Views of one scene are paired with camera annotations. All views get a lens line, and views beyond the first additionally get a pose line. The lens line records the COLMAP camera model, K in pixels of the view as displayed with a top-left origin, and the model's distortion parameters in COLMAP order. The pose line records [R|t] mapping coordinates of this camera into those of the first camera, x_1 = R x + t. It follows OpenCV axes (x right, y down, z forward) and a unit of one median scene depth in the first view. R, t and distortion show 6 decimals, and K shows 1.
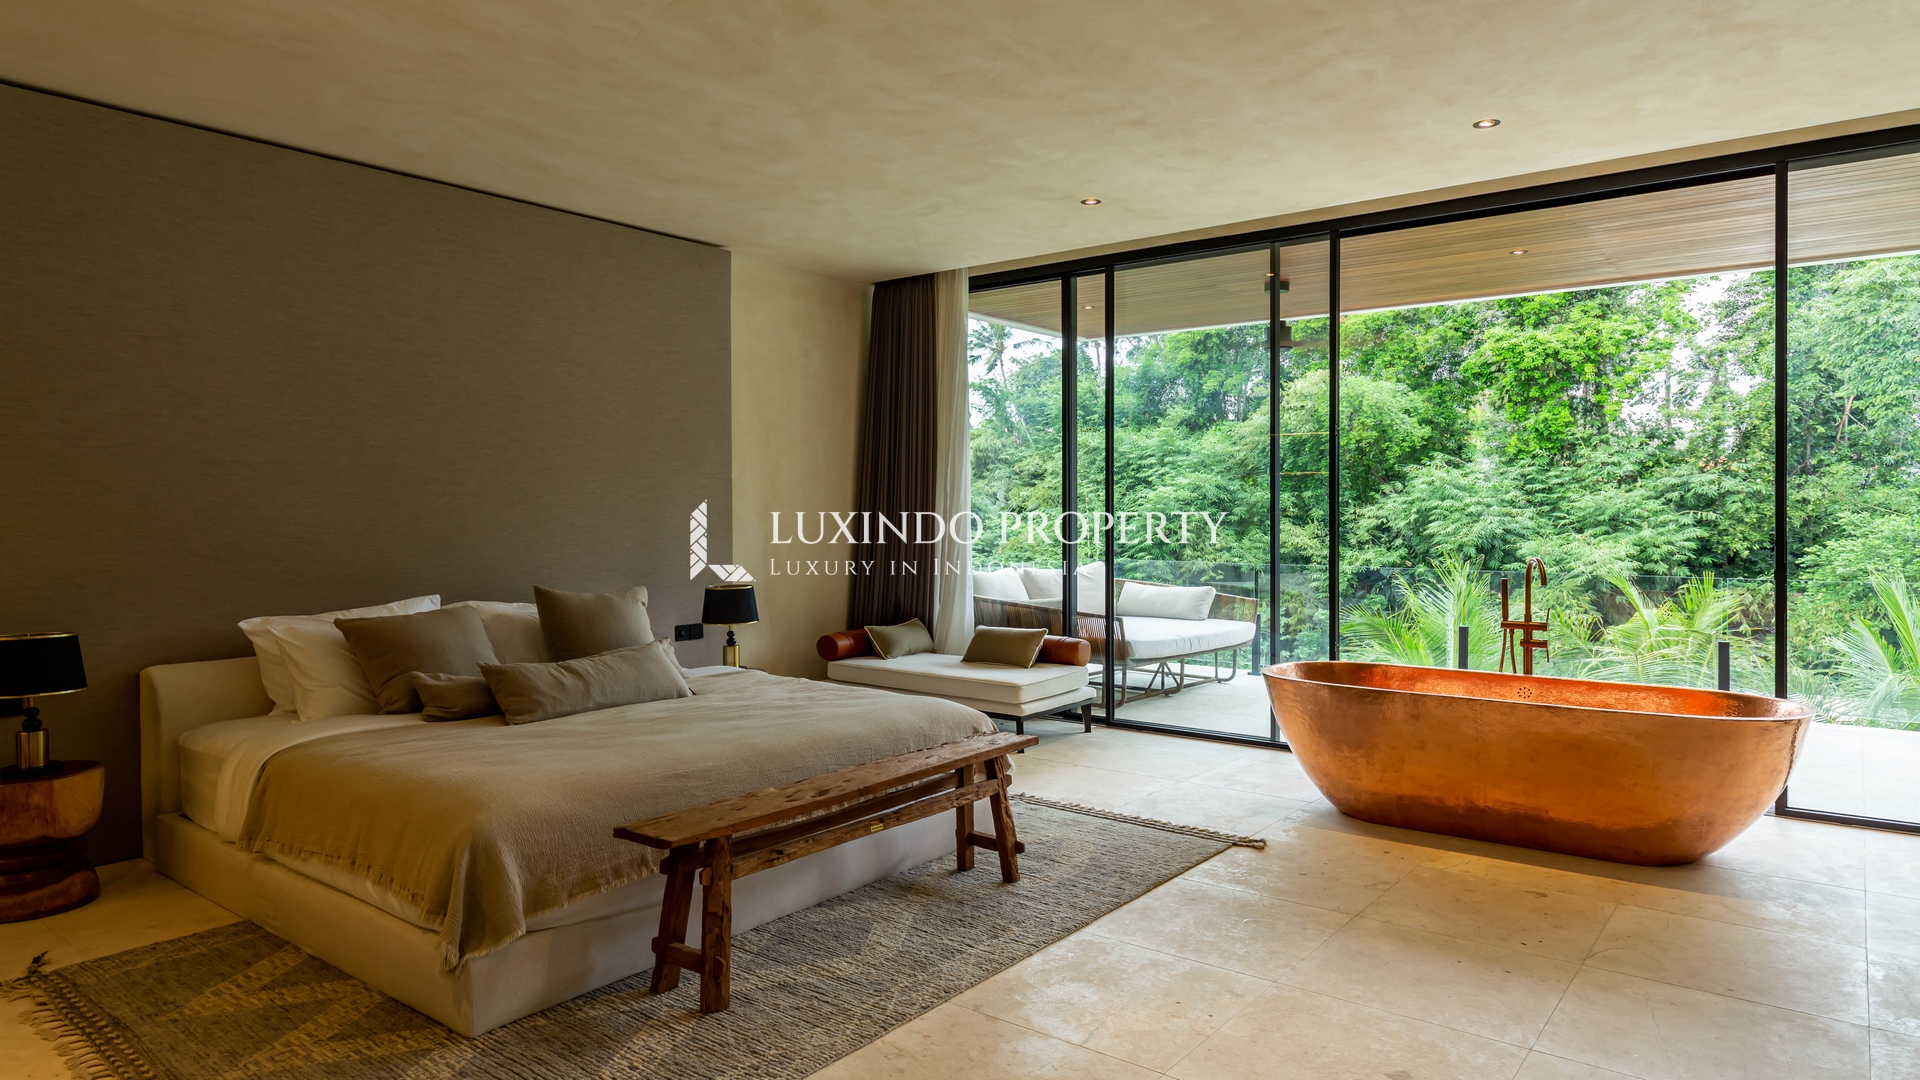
lens RADIAL K [[1160.5, 0, 960.0], [0, 1160.5, 540.0], [0, 0, 1]] dist [0.000000, -0.000005]
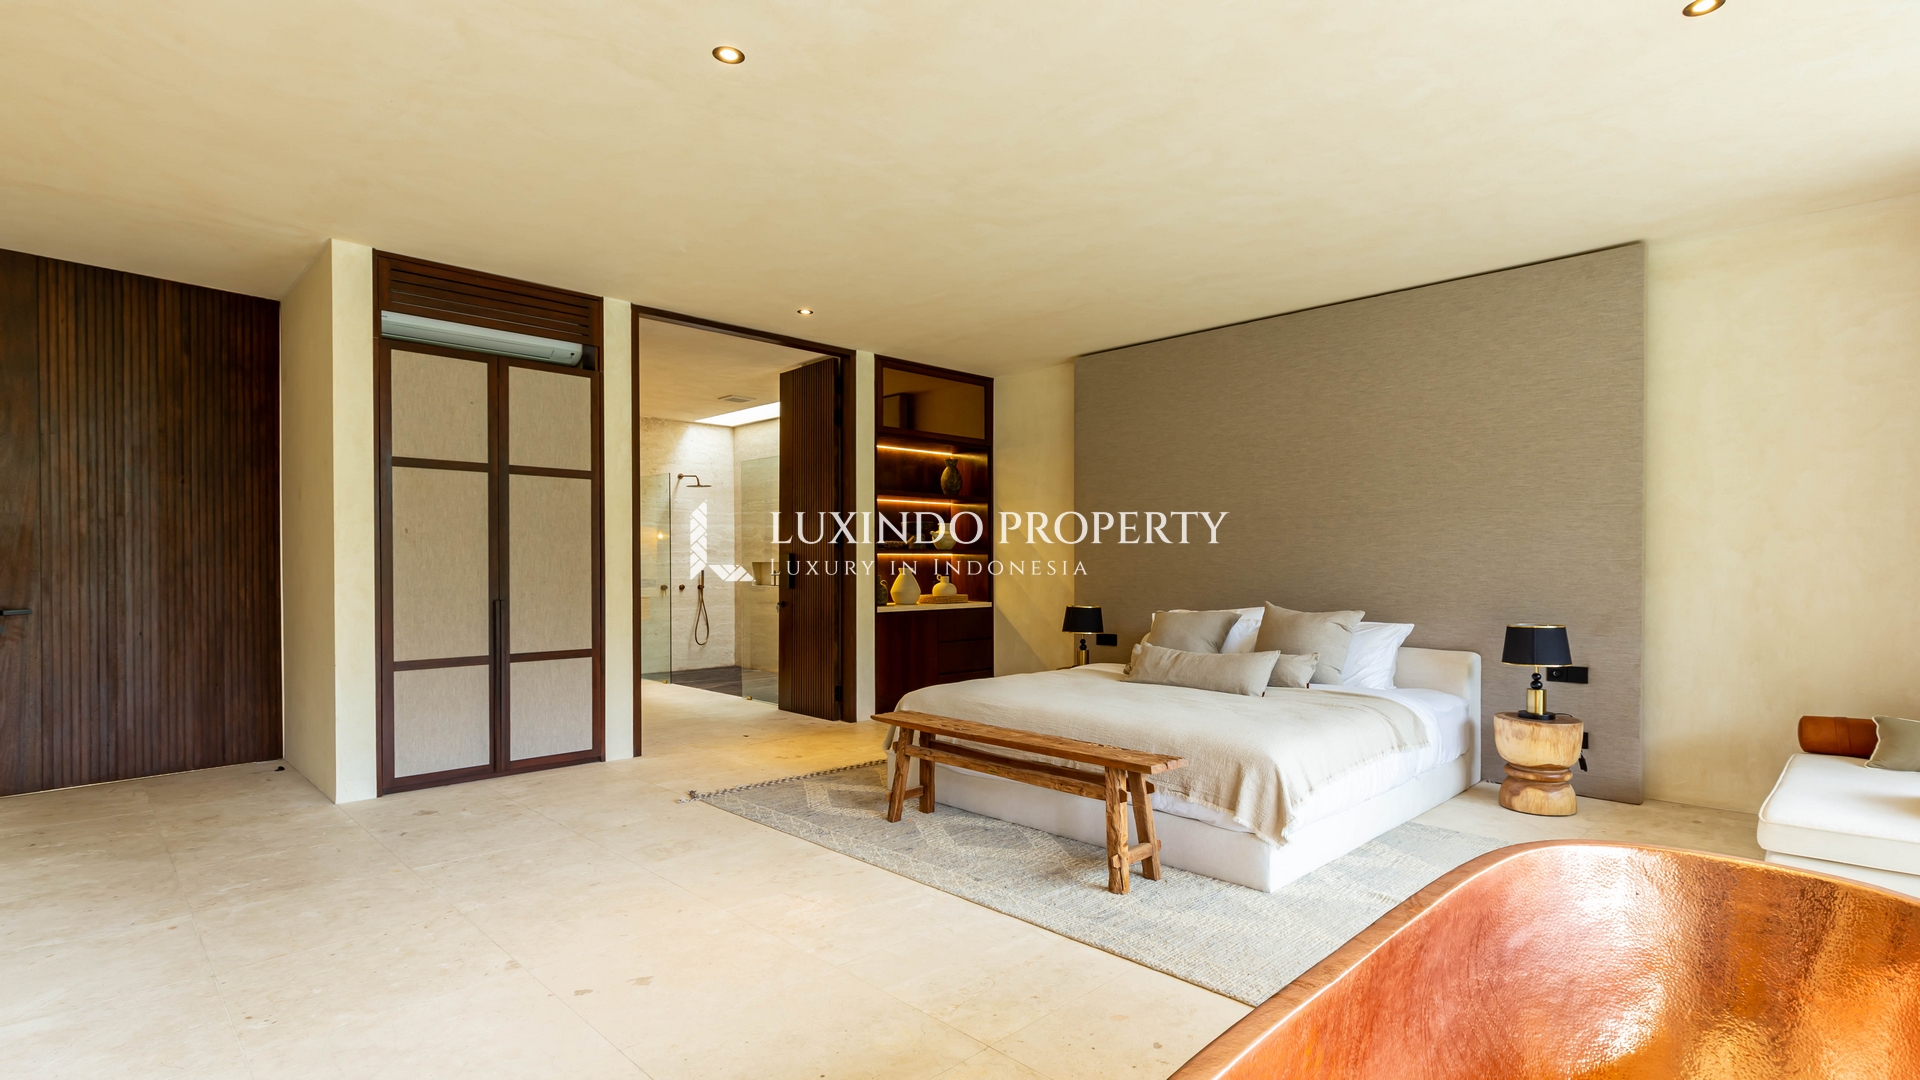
lens RADIAL K [[897.1, 0, 989.9], [0, 897.1, 585.1], [0, 0, 1]] dist [0.003242, 0.000227]
pose [[-0.114182, 0.027056, -0.993091, 0.786048], [-0.027080, 0.999173, 0.030336, -0.003089], [0.993091, 0.030357, -0.113354, 0.894574]]
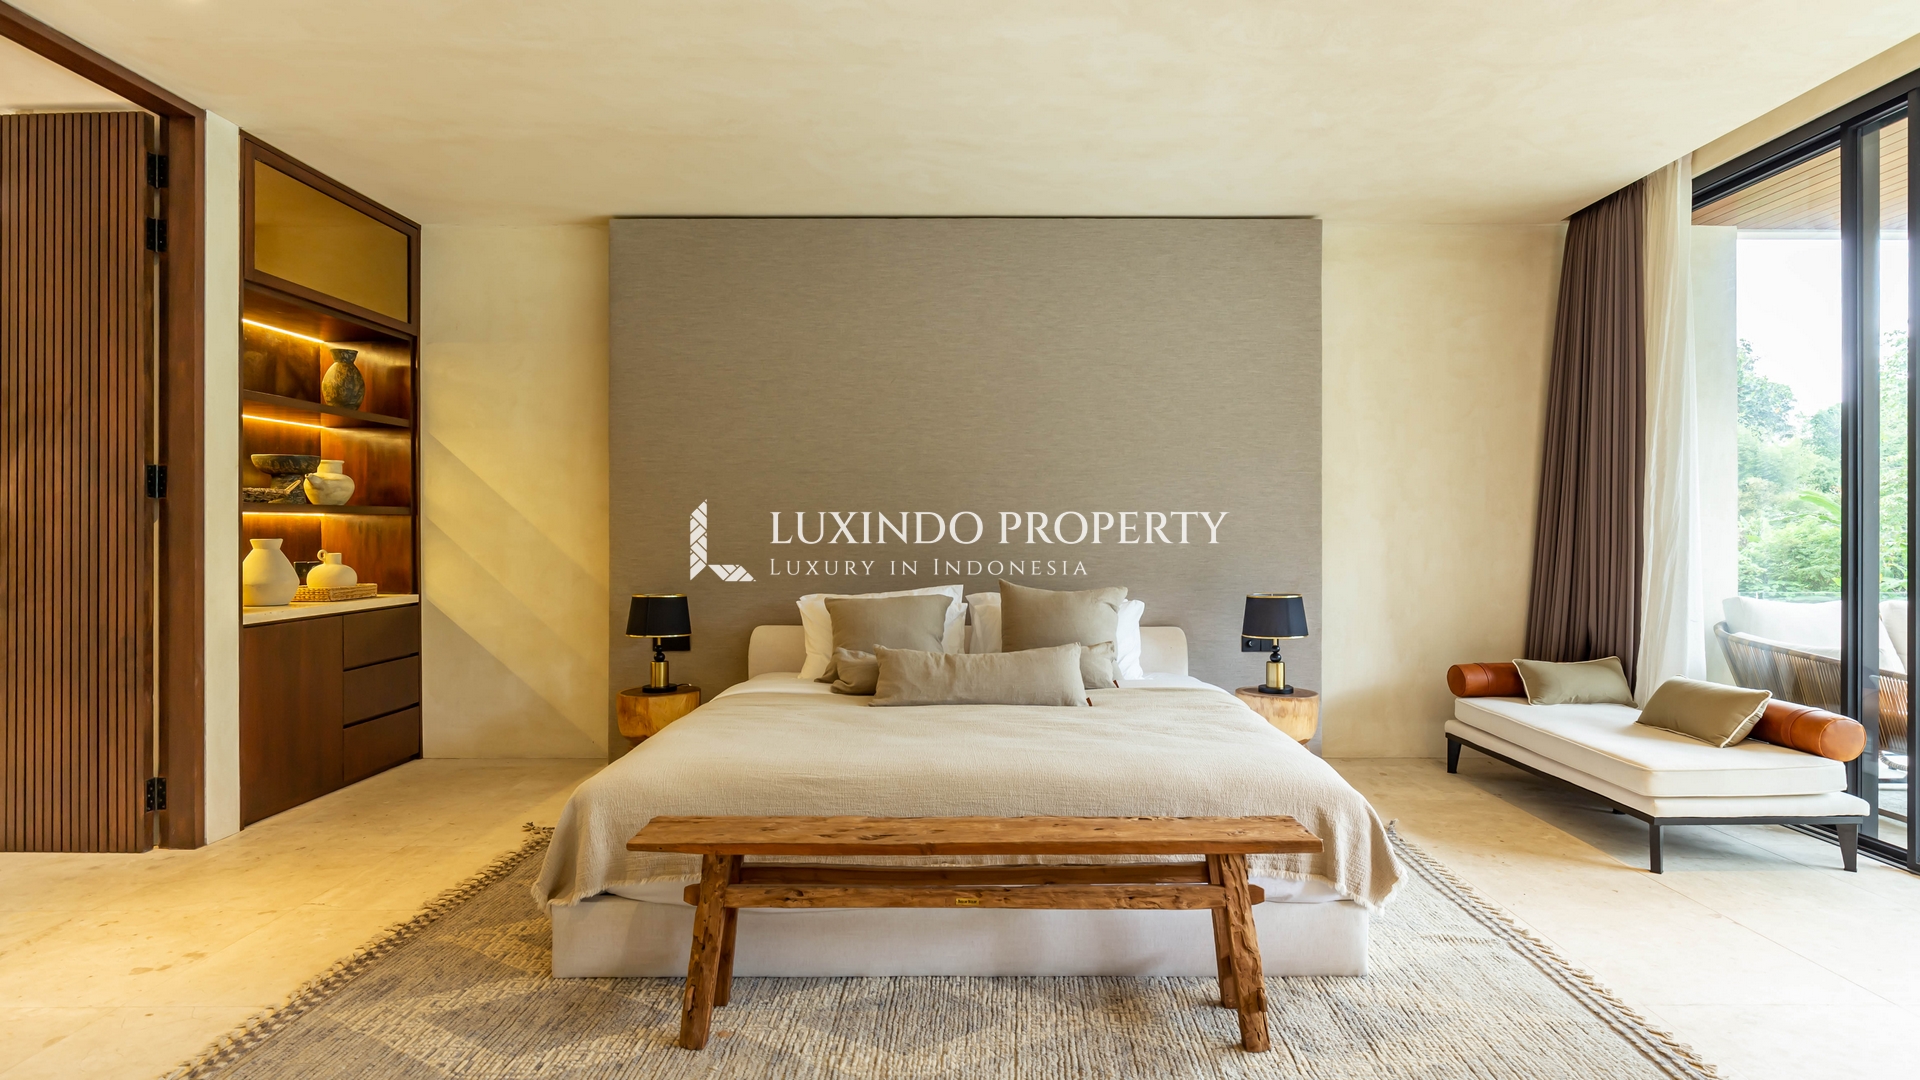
lens RADIAL K [[999.6, 0, 960.0], [0, 999.6, 540.0], [0, 0, 1]] dist [0.003903, -0.011431]
pose [[0.611952, 0.011230, -0.790815, 0.359736], [-0.023103, 0.999726, -0.003681, 0.008791], [0.790557, 0.020523, 0.612044, 0.471565]]
